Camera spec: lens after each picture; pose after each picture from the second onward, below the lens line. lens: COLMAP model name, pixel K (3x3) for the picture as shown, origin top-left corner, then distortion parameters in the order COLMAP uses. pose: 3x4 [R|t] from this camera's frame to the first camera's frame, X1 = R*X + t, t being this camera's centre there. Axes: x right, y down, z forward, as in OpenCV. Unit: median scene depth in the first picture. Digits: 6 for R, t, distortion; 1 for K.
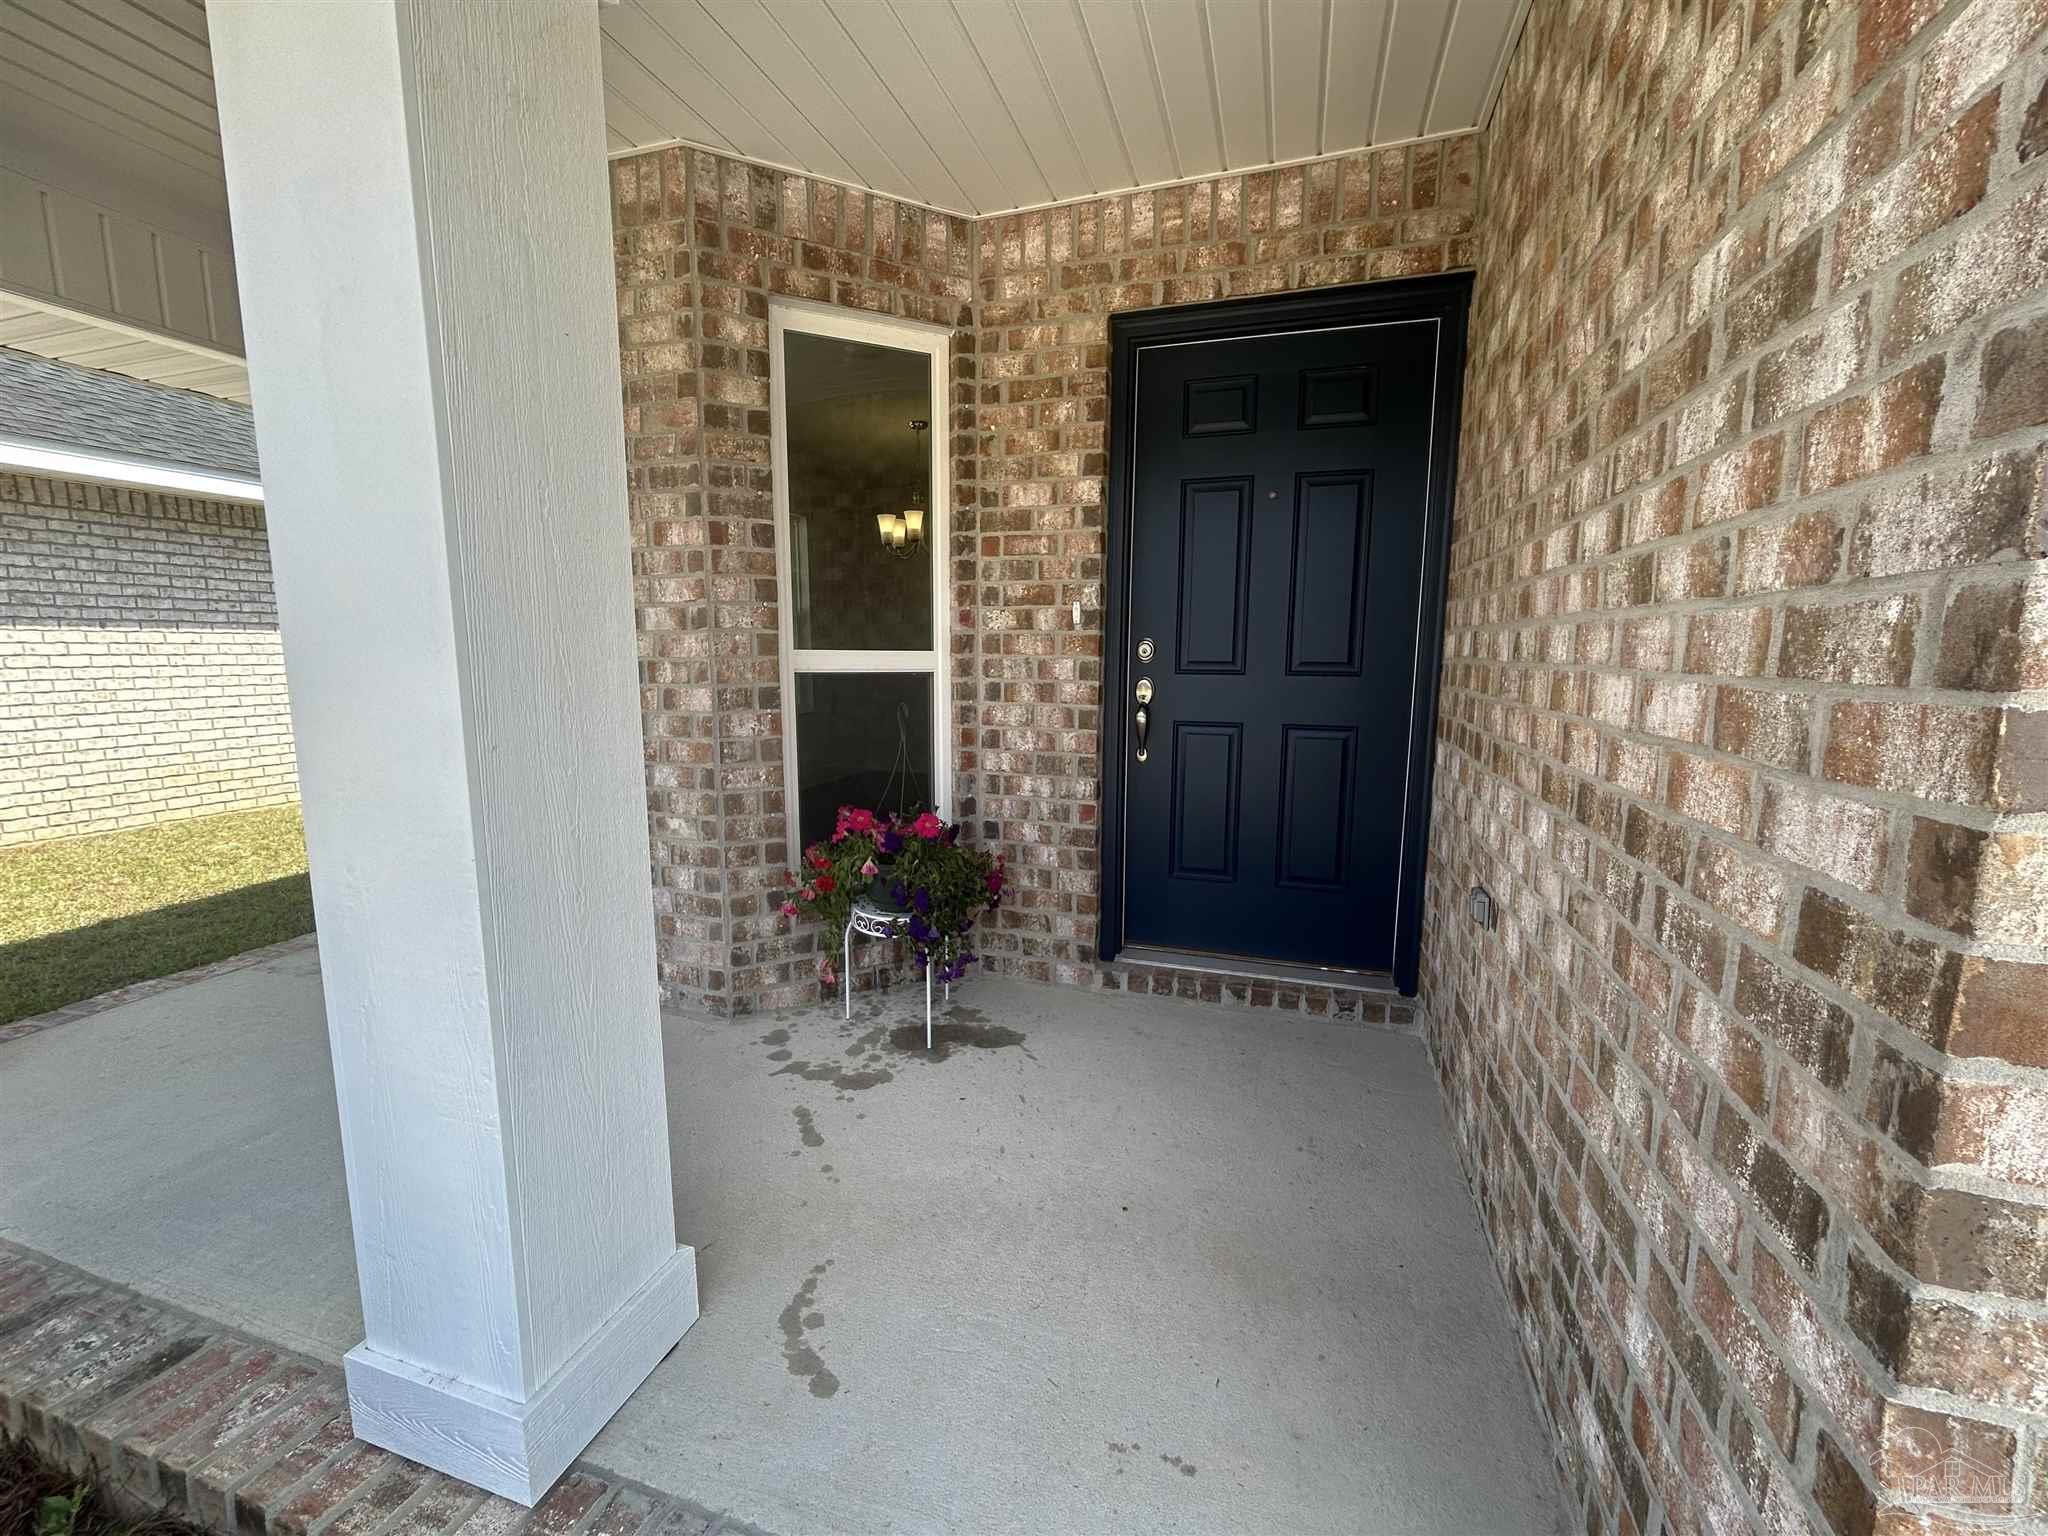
lens RADIAL K [[840.3, 0, 1014.2], [0, 840.3, 768.8], [0, 0, 1]] dist [-0.001388, 0.000523]
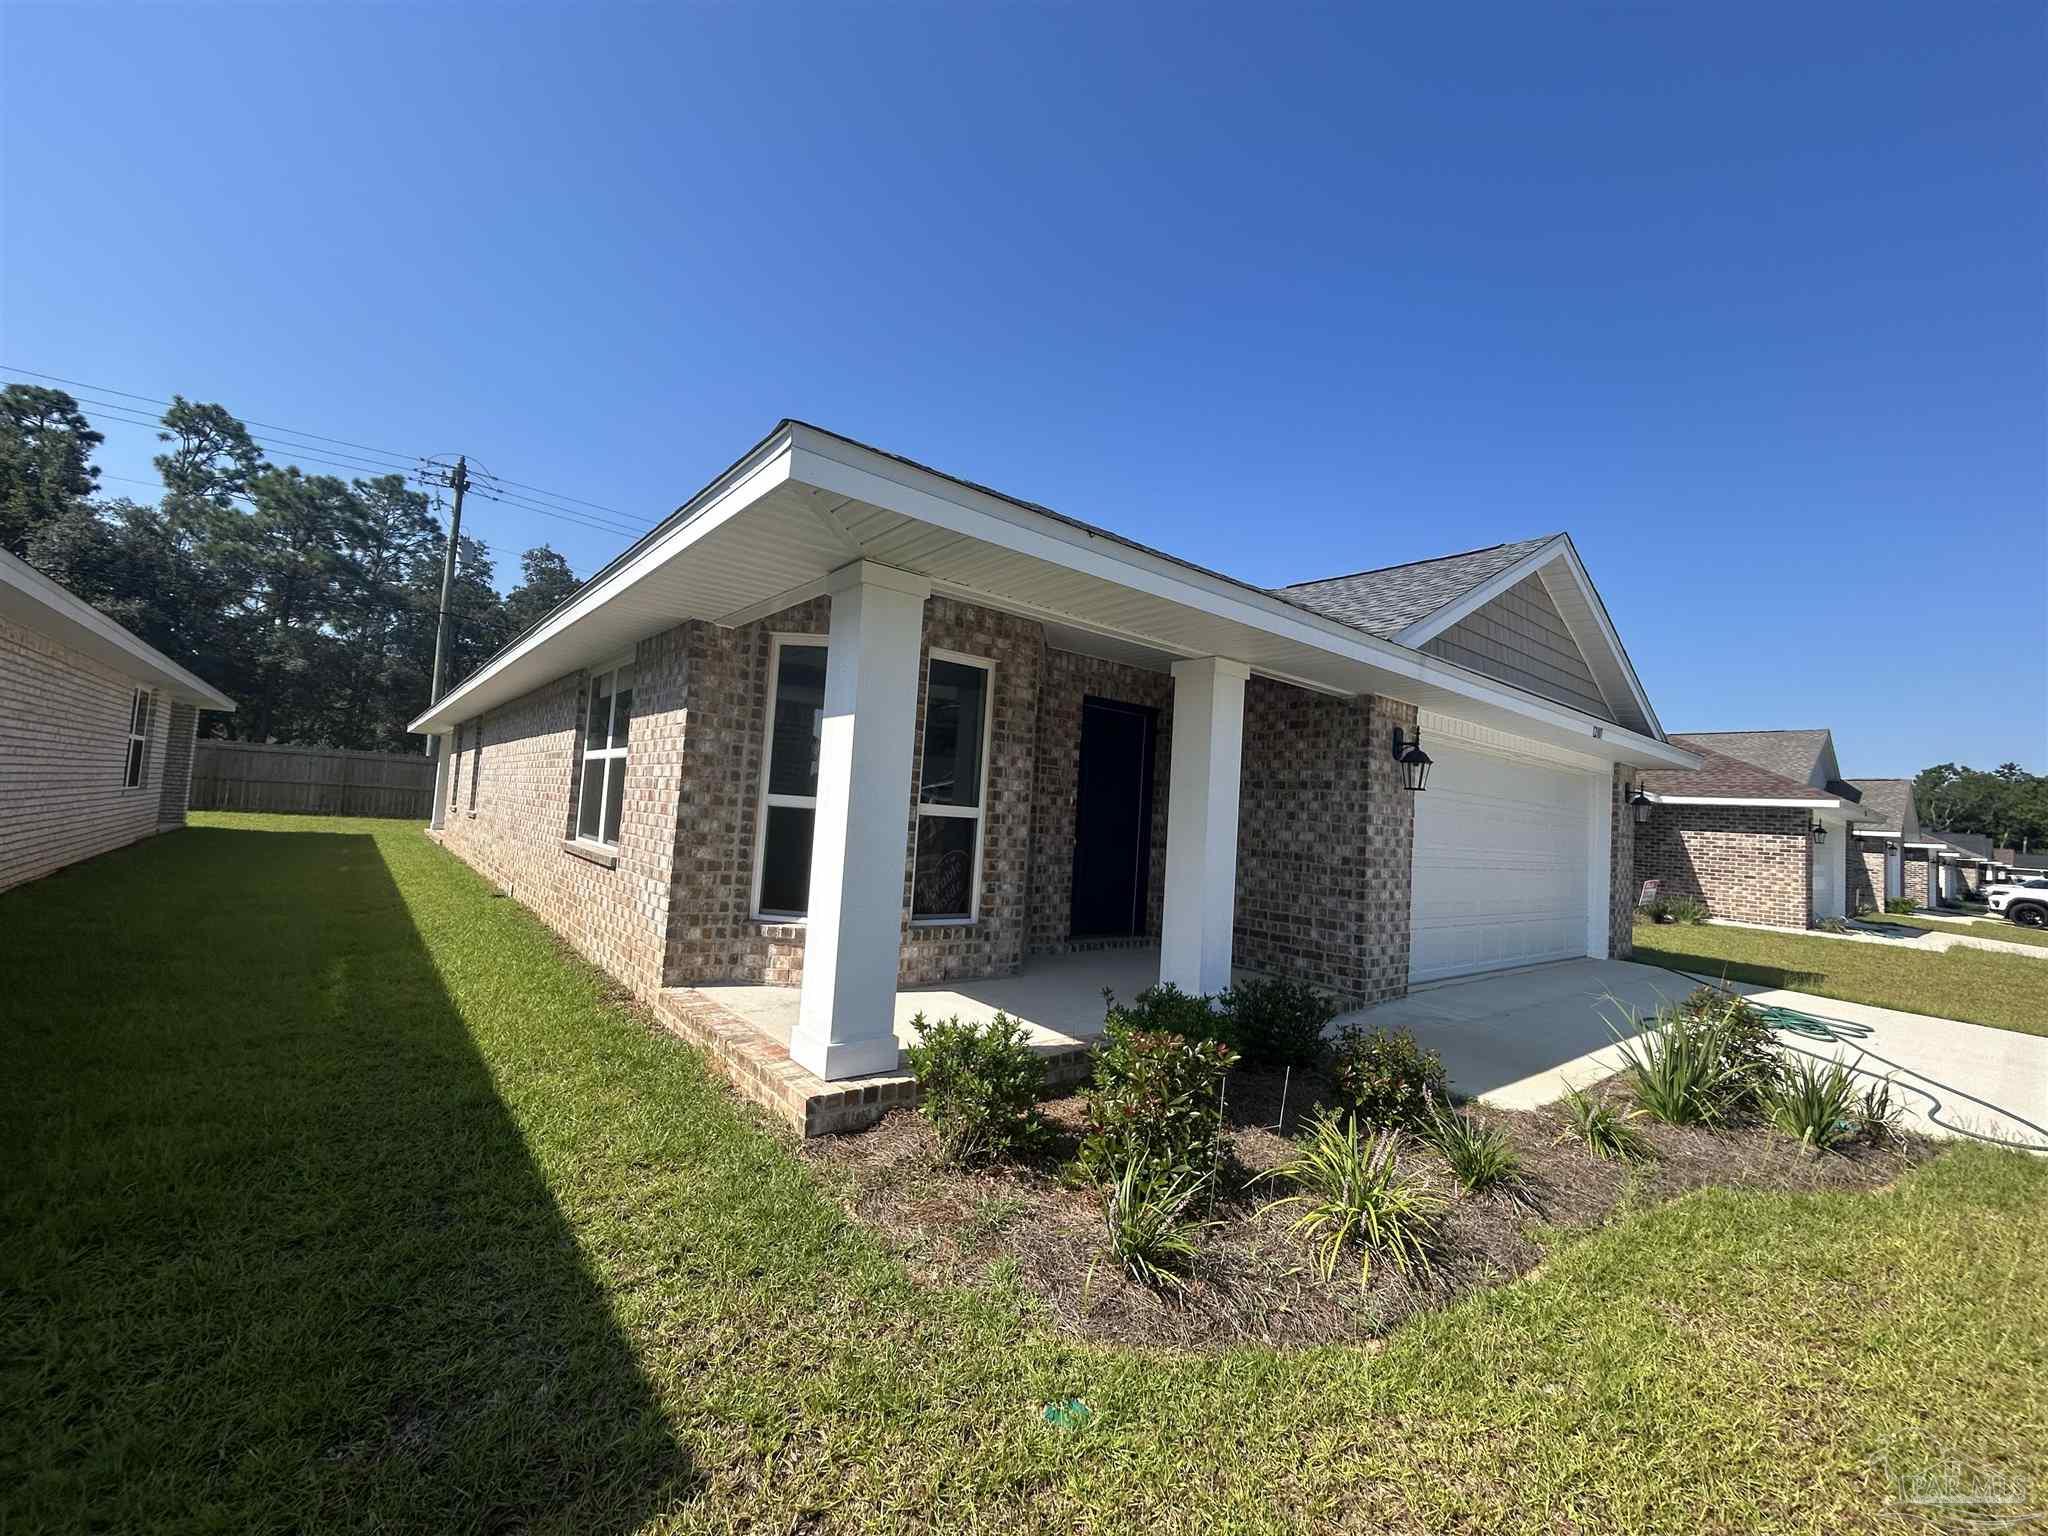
lens RADIAL K [[840.3, 0, 1029.1], [0, 840.3, 770.0], [0, 0, 1]] dist [-0.001388, 0.000523]
pose [[0.528229, 0.077045, 0.845599, -2.226166], [0.059371, 0.990086, -0.127298, 0.044686], [-0.847024, 0.117446, 0.518418, -0.242356]]
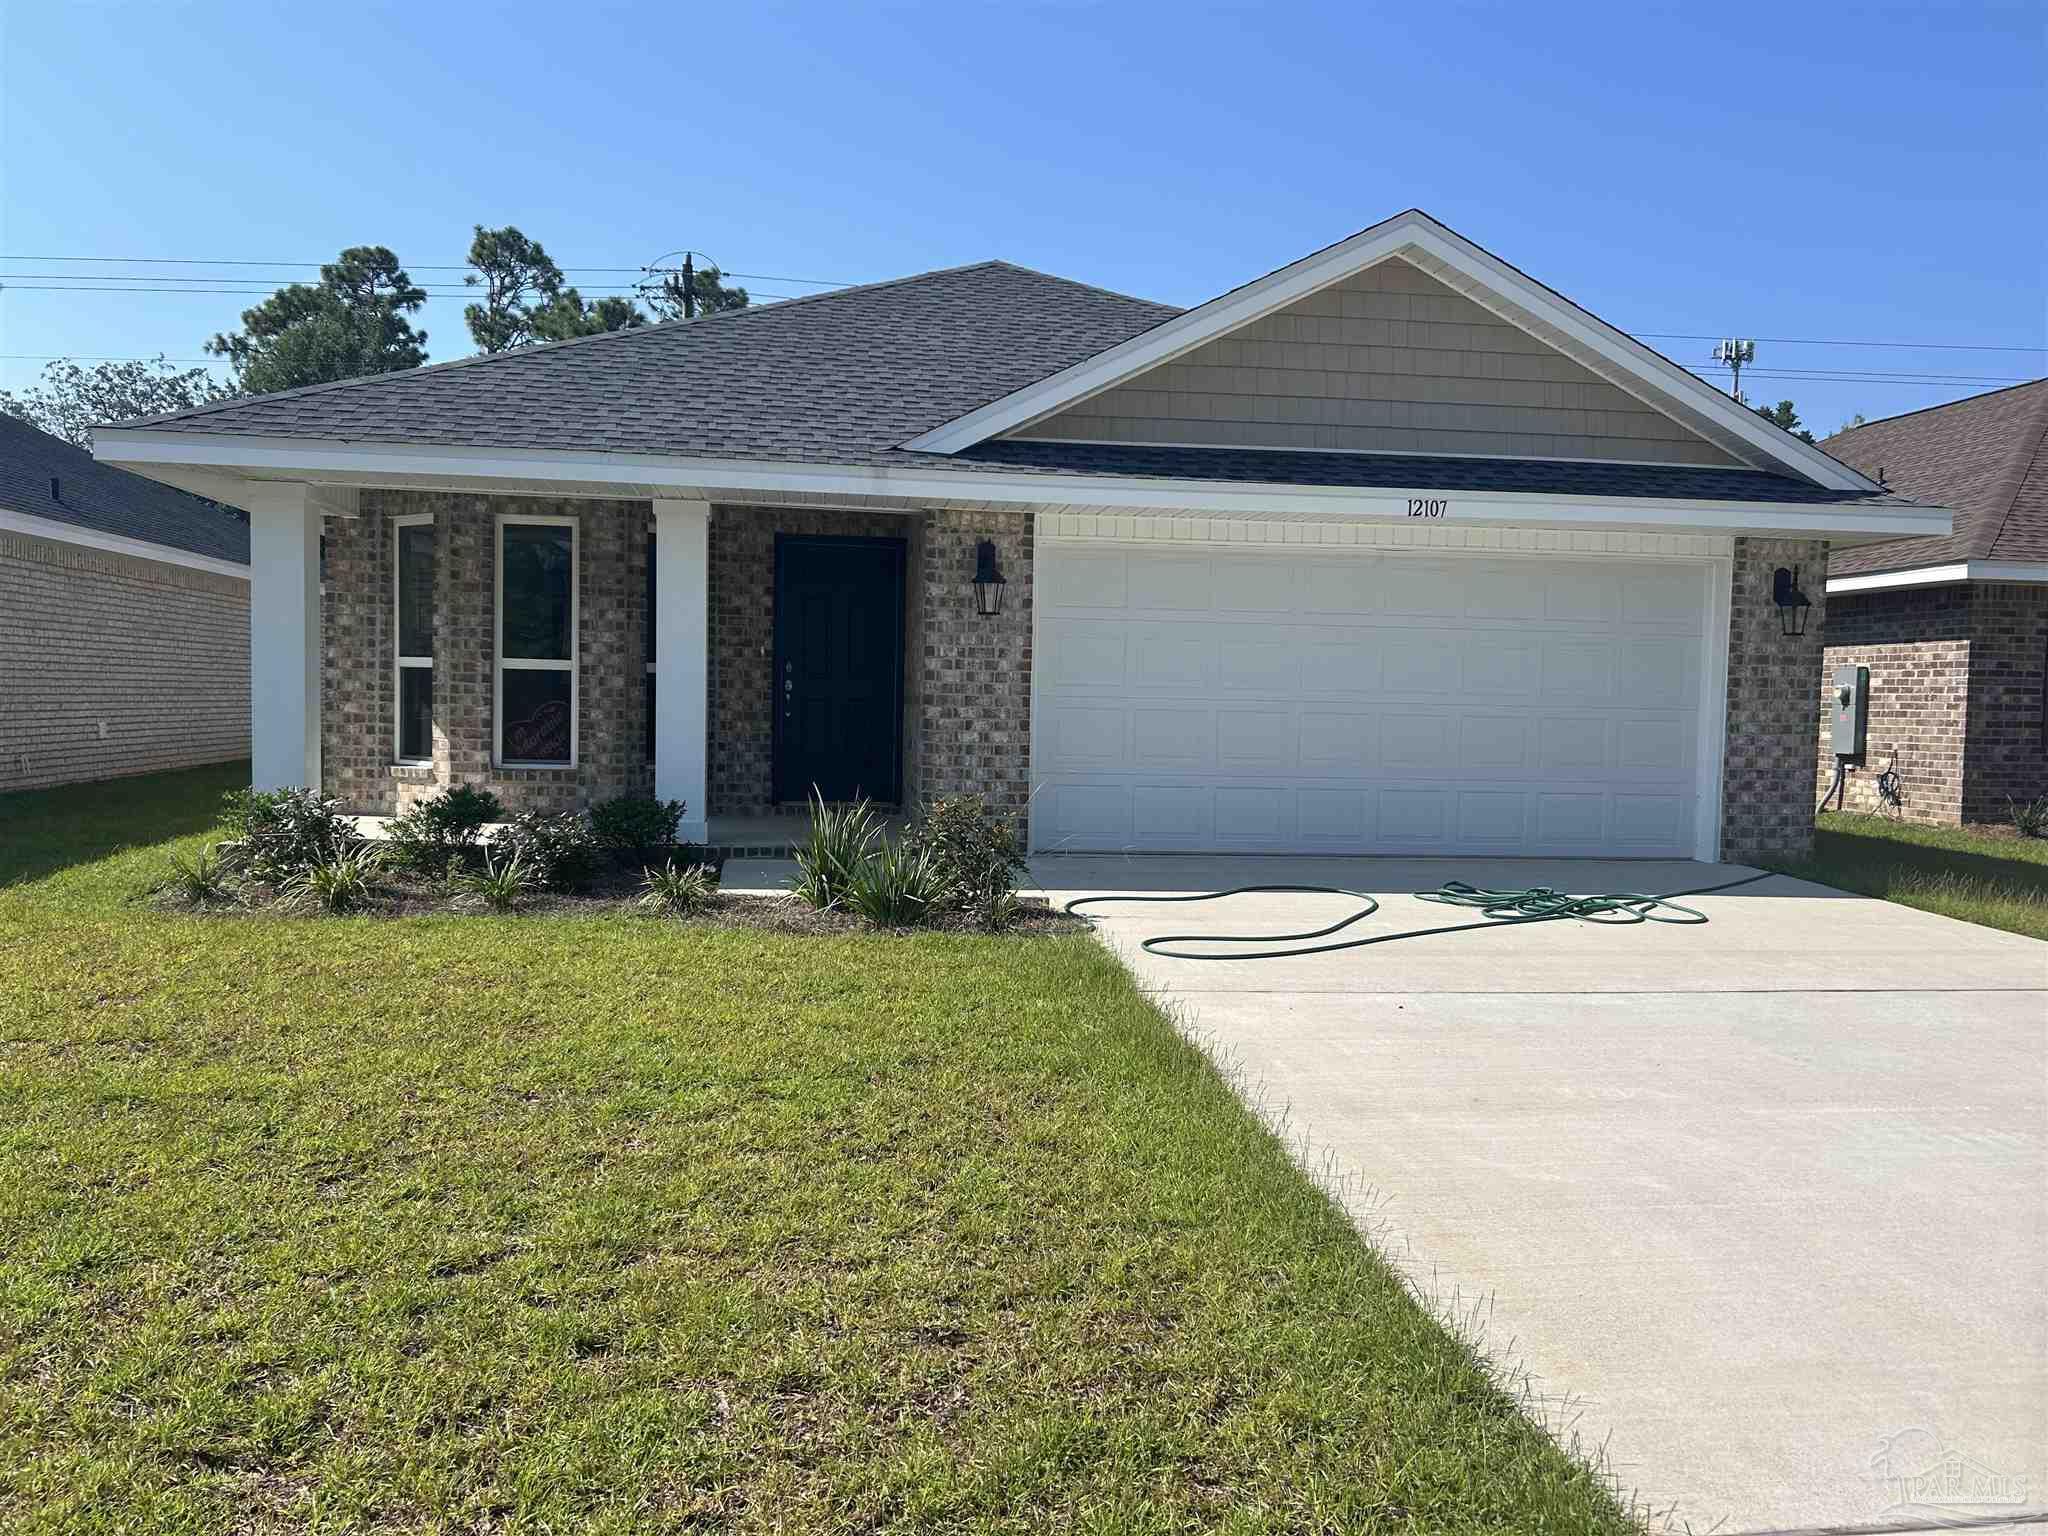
lens RADIAL K [[1568.6, 0, 1029.5], [0, 1568.6, 780.4], [0, 0, 1]] dist [0.082105, -0.109641]
pose [[0.896069, -0.006579, 0.443865, -1.251520], [0.043910, 0.996300, -0.073877, 0.553037], [-0.441737, 0.085689, 0.893043, -3.345899]]
